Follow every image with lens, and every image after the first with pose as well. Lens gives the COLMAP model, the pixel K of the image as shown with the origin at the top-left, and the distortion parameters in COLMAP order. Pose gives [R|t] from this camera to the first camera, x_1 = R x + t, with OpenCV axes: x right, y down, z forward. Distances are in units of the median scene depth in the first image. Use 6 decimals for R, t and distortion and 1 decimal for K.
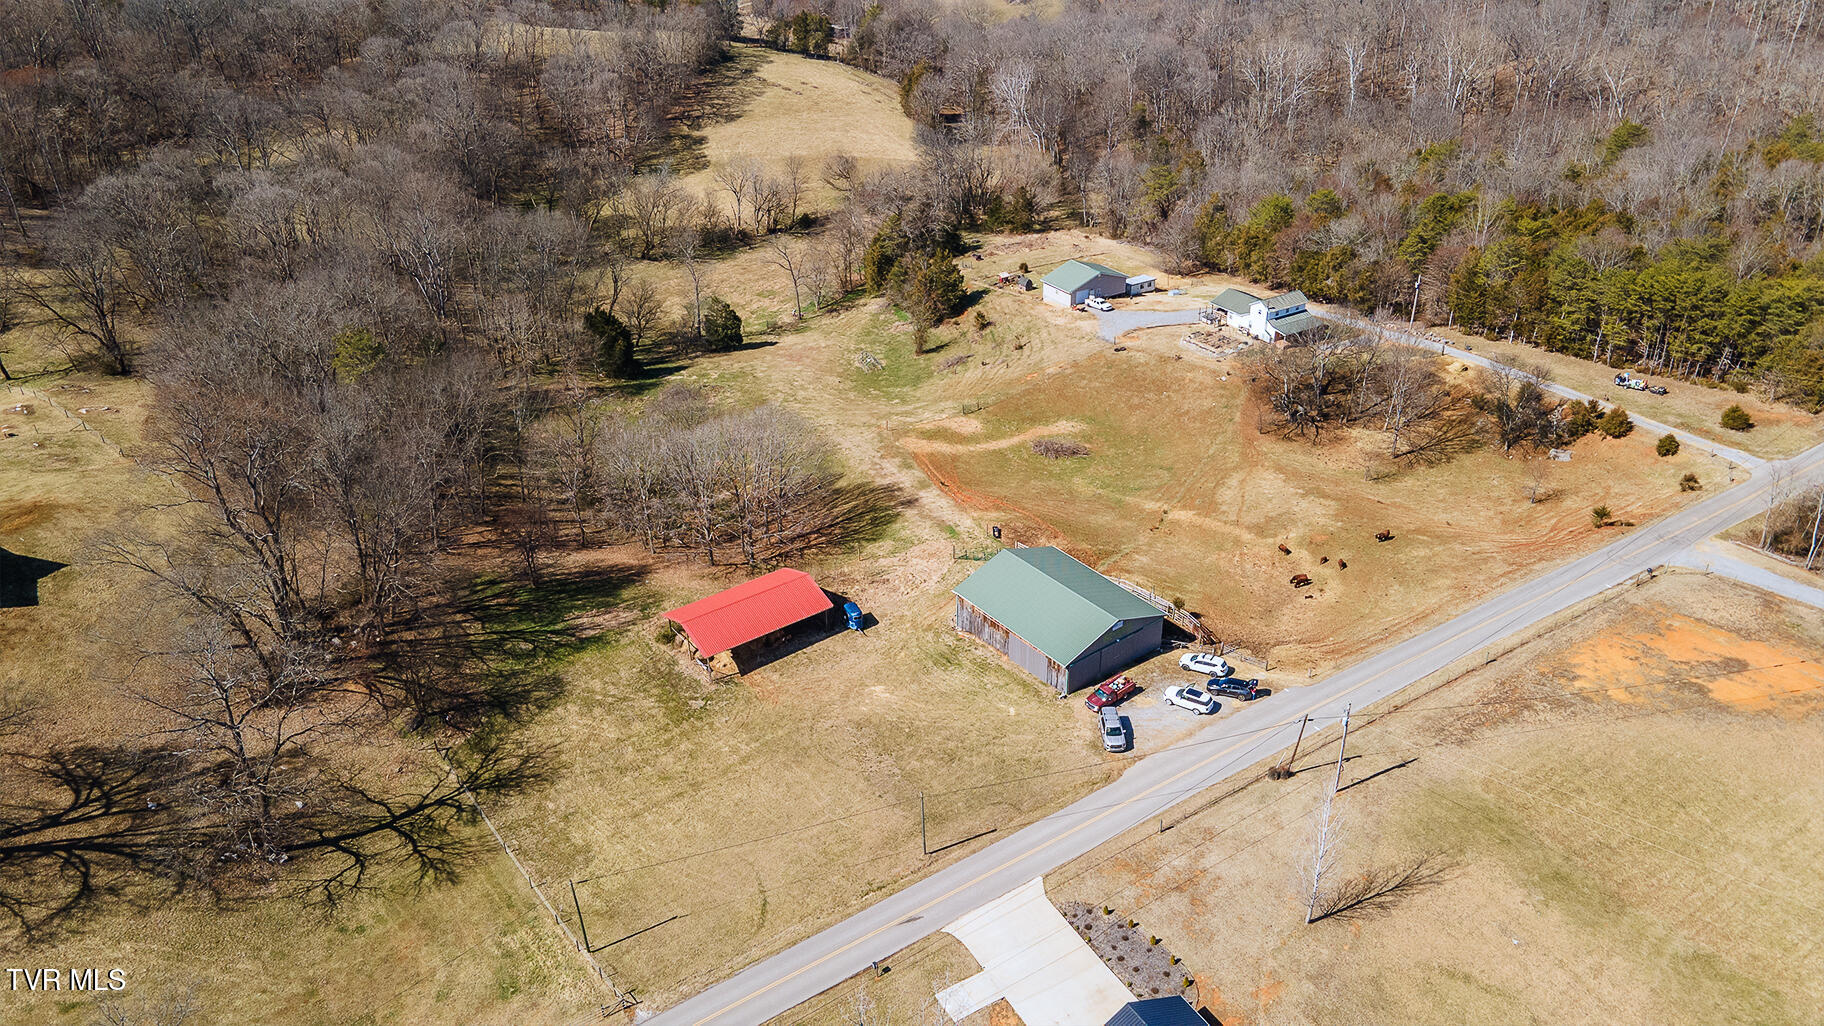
lens RADIAL K [[1316.9, 0, 912.0], [0, 1316.9, 513.0], [0, 0, 1]] dist [0.042251, -0.002233]
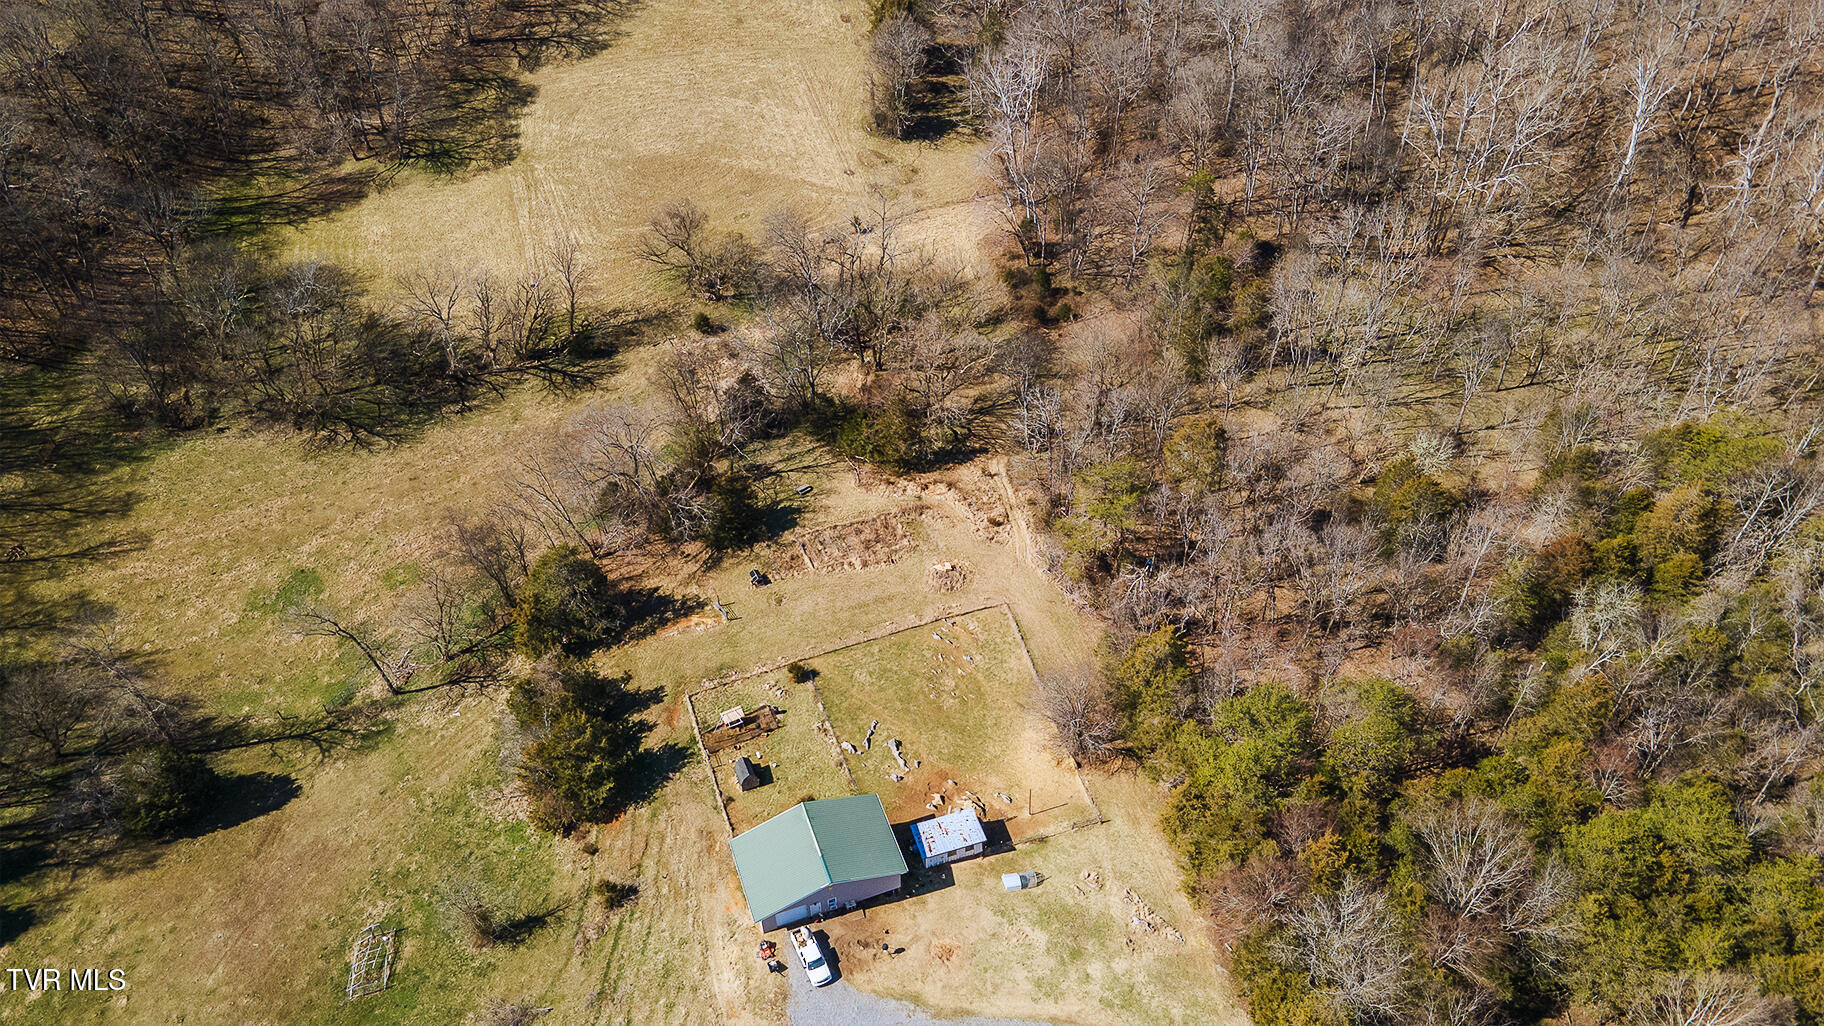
lens RADIAL K [[1316.9, 0, 912.0], [0, 1316.9, 513.0], [0, 0, 1]] dist [0.042251, -0.002233]
pose [[0.977539, 0.156235, -0.141450, 0.245168], [-0.112319, 0.954104, 0.277615, -0.502197], [0.178331, -0.255492, 0.950222, 0.664064]]
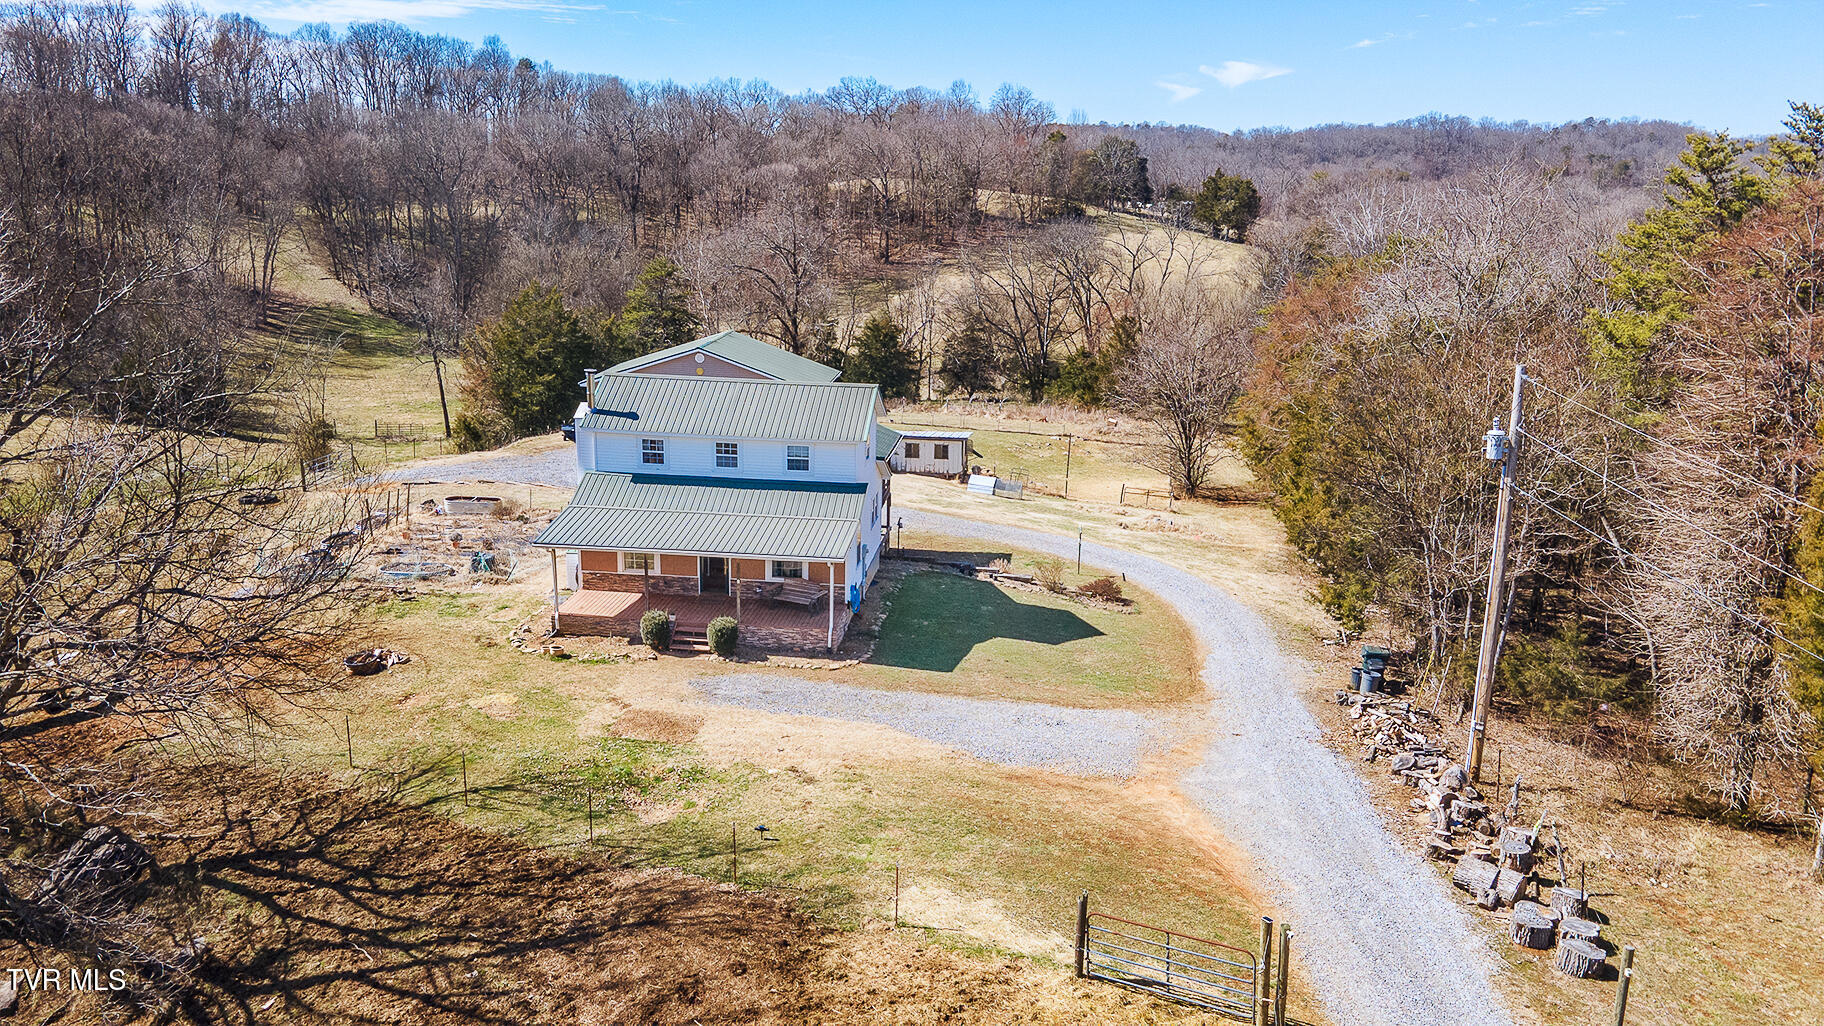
lens RADIAL K [[1316.9, 0, 912.0], [0, 1316.9, 513.0], [0, 0, 1]] dist [0.042251, -0.002233]
pose [[0.794470, 0.182041, -0.579378, 0.421839], [-0.329515, 0.930588, -0.159455, -0.127014], [0.510135, 0.317596, 0.799310, 0.887705]]
